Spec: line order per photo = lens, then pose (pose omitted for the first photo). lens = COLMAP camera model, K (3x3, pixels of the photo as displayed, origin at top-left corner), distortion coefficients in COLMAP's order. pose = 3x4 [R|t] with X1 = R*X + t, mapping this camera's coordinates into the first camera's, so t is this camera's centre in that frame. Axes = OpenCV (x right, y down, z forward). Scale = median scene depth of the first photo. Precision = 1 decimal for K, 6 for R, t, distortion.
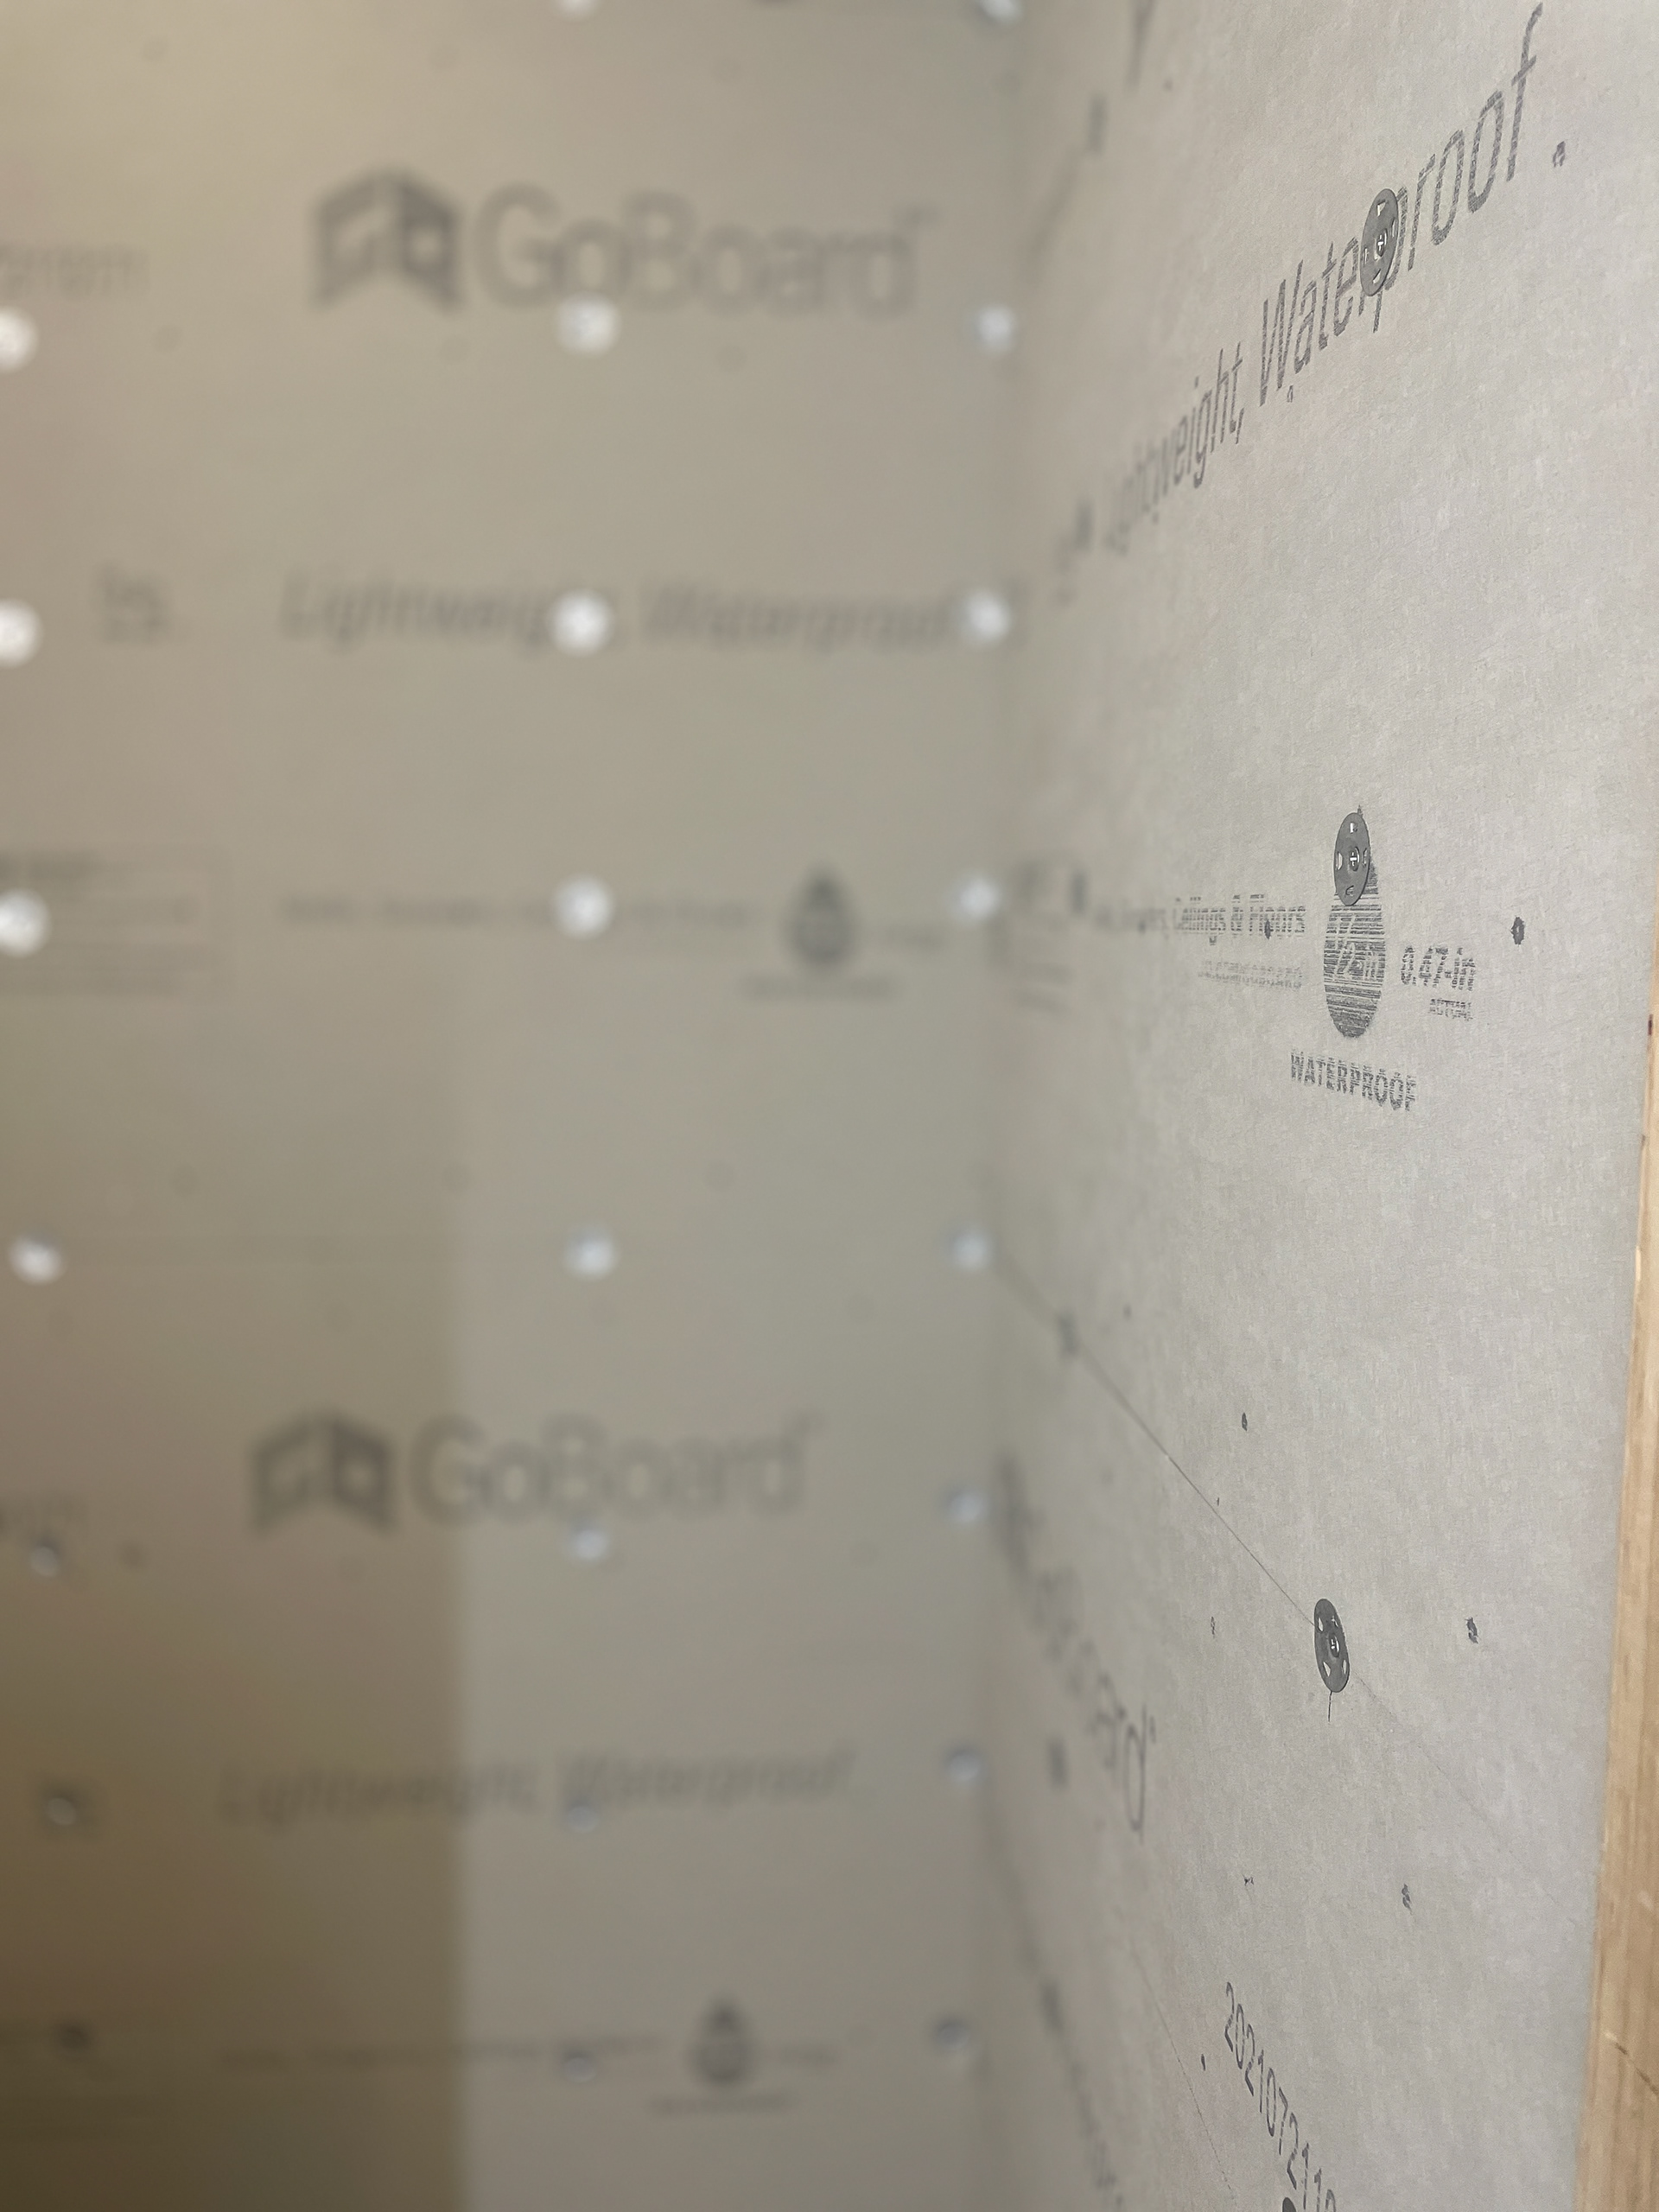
lens RADIAL K [[1673.7, 0, 825.2], [0, 1673.7, 1109.6], [0, 0, 1]] dist [0.064347, -0.034760]
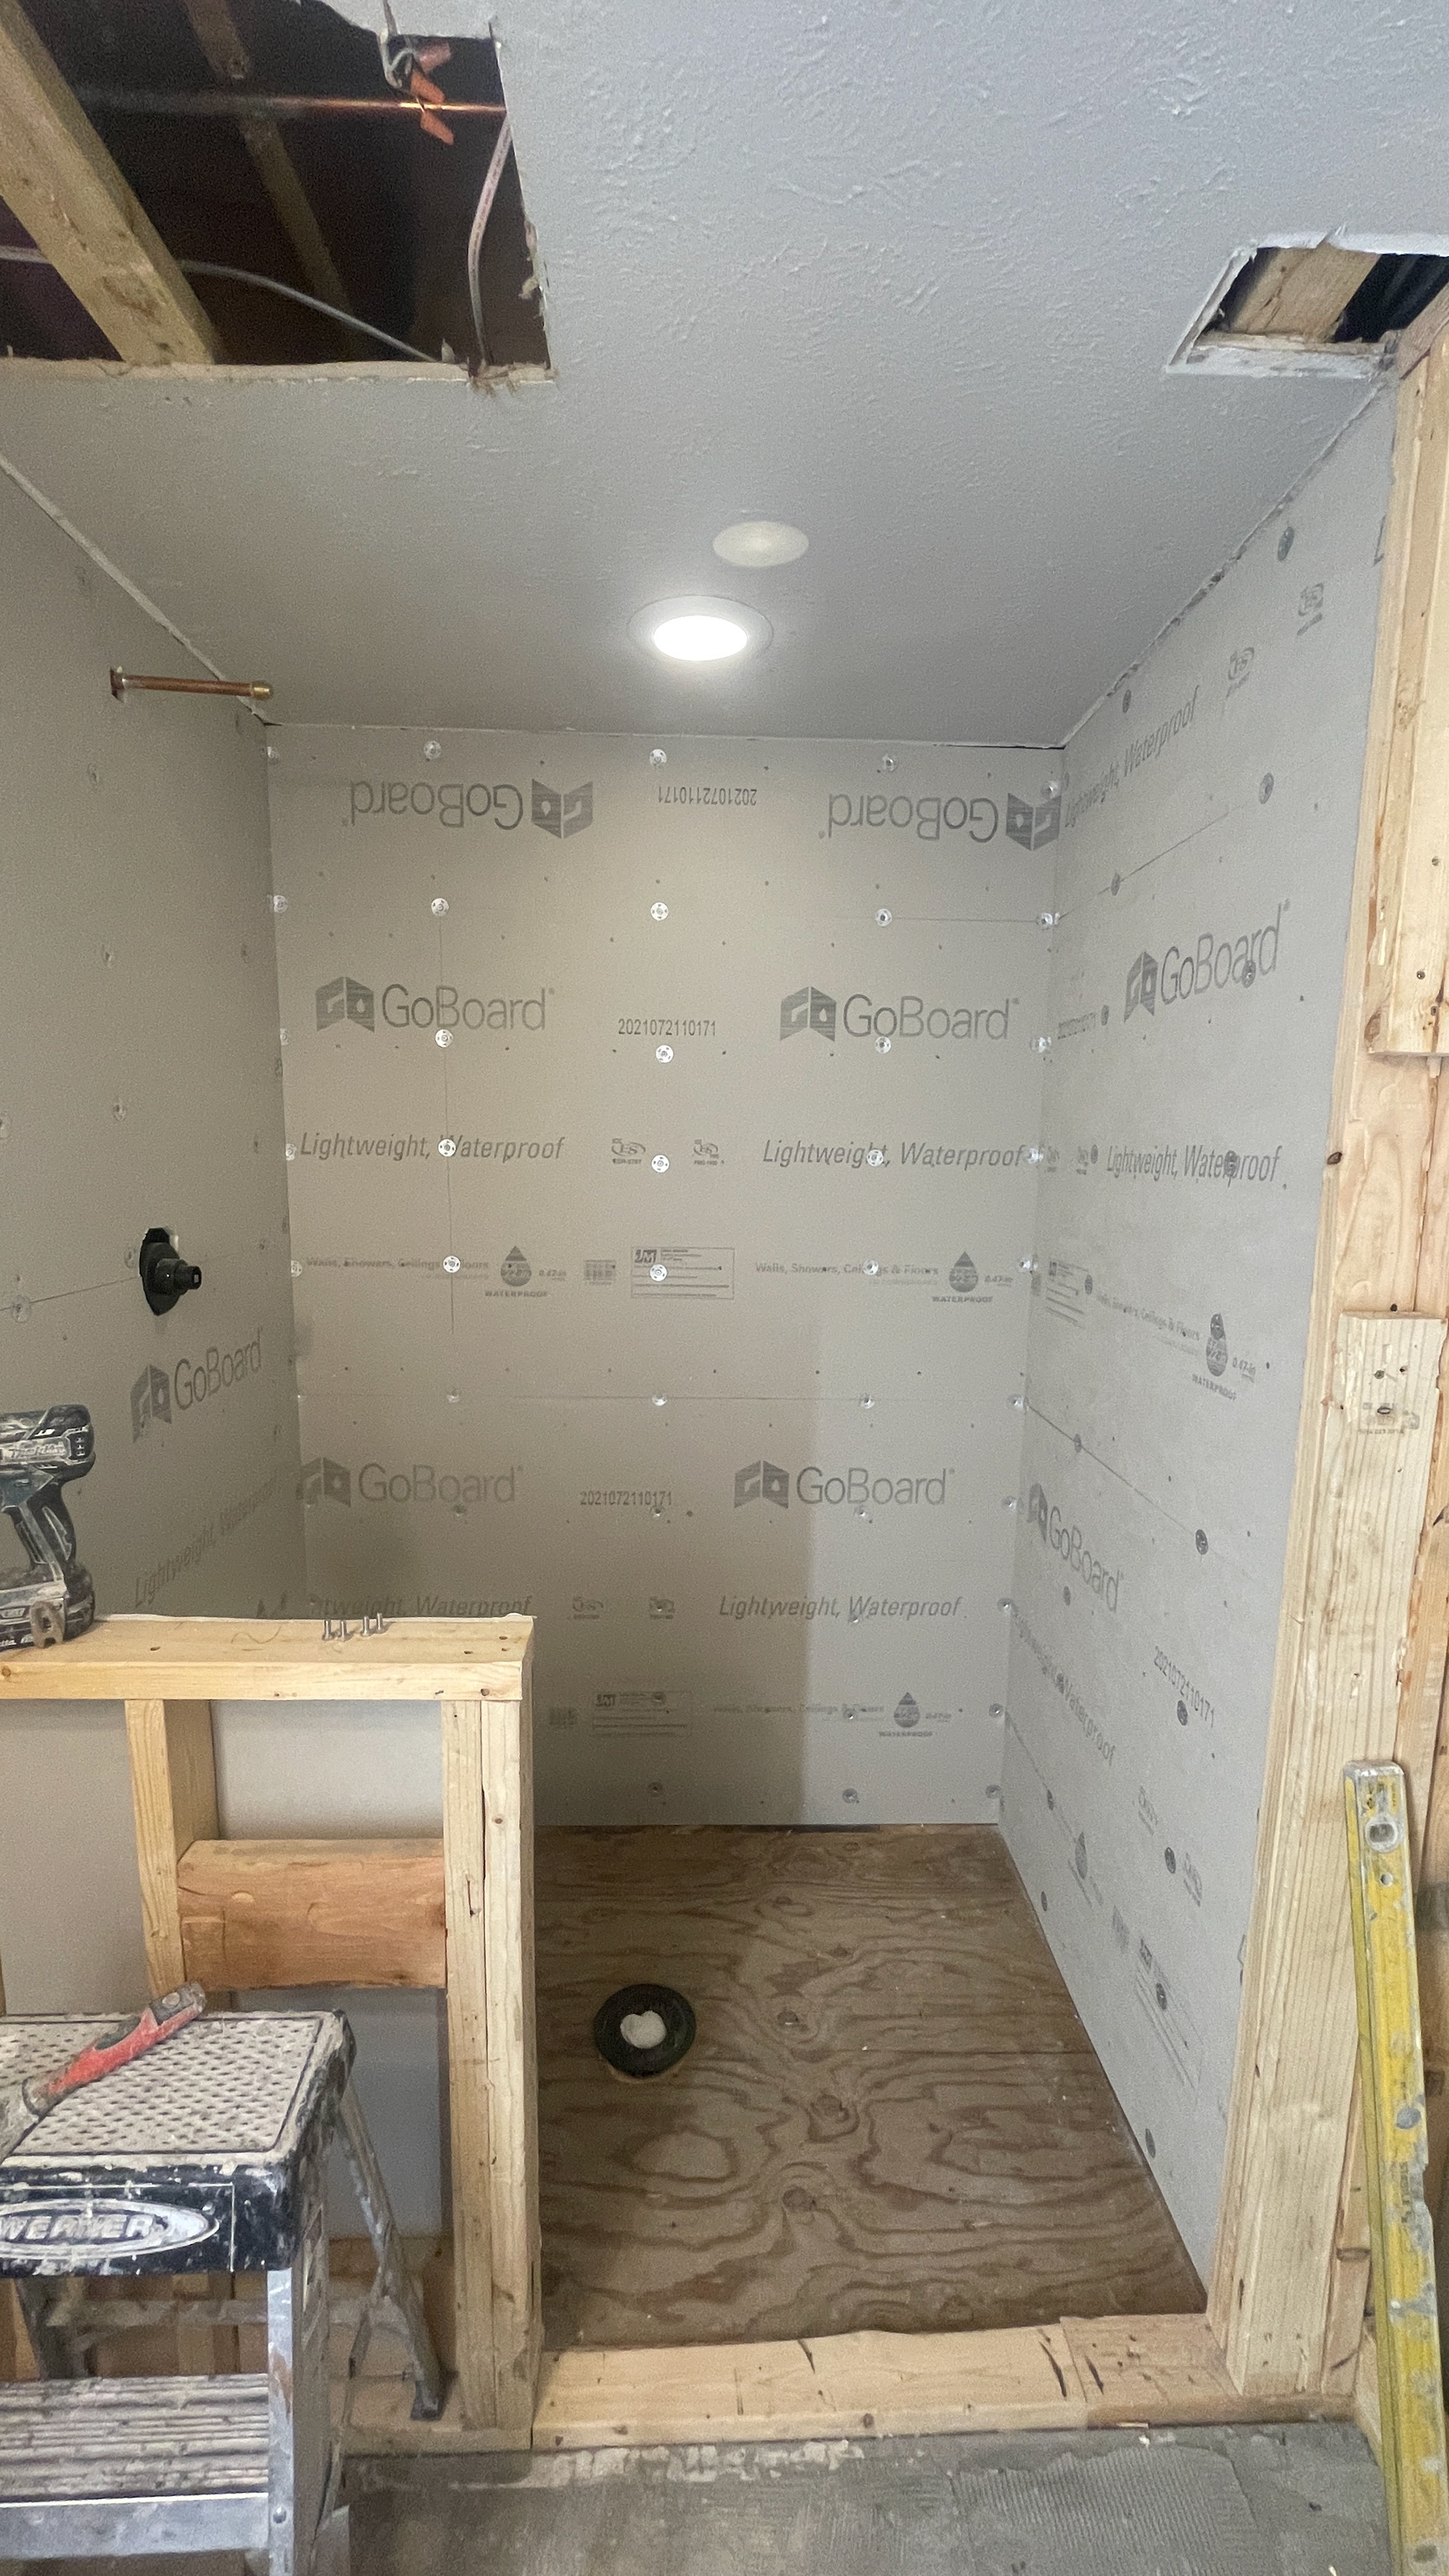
lens RADIAL K [[1055.6, 0, 719.2], [0, 1055.6, 1295.4], [0, 0, 1]] dist [0.001408, -0.000545]
pose [[0.999181, 0.016696, -0.036870, -0.321970], [-0.015436, 0.999297, 0.034176, -0.132338], [0.037415, -0.033578, 0.998736, -0.623705]]
